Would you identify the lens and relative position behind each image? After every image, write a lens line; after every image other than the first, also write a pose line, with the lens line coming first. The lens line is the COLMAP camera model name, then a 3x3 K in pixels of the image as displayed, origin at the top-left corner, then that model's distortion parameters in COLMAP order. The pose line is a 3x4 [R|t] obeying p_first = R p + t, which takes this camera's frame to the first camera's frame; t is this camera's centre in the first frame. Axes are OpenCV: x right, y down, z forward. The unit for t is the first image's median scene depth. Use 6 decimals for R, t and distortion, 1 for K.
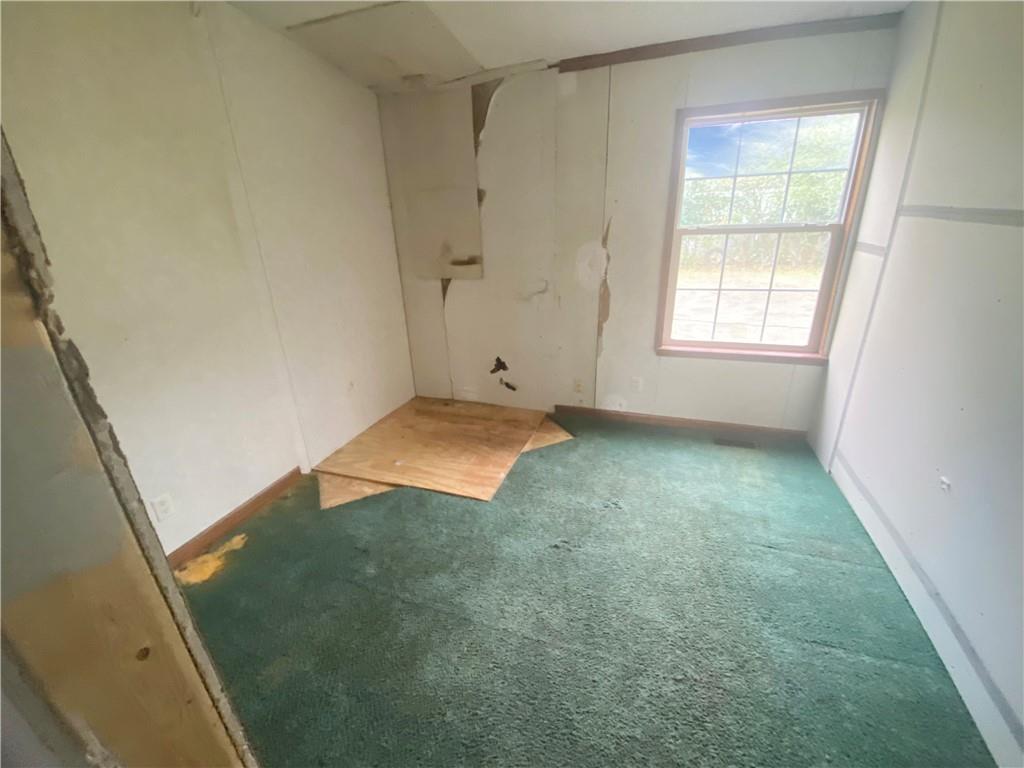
lens RADIAL K [[416.7, 0, 500.1], [0, 416.7, 383.2], [0, 0, 1]] dist [0.000476, -0.000028]
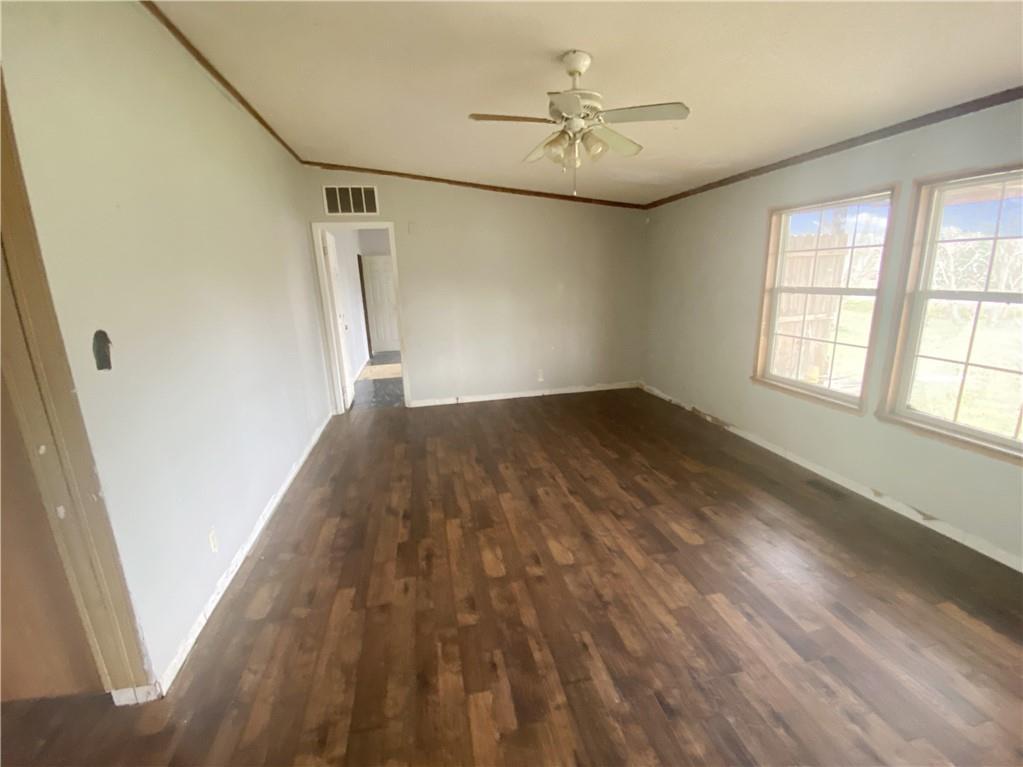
lens RADIAL K [[416.3, 0, 499.7], [0, 416.3, 382.7], [0, 0, 1]] dist [0.000476, -0.000028]
pose [[0.520882, 0.254760, -0.814726, 0.844267], [-0.332588, 0.939573, 0.081163, 0.073117], [0.786172, 0.228692, 0.574137, -0.276617]]
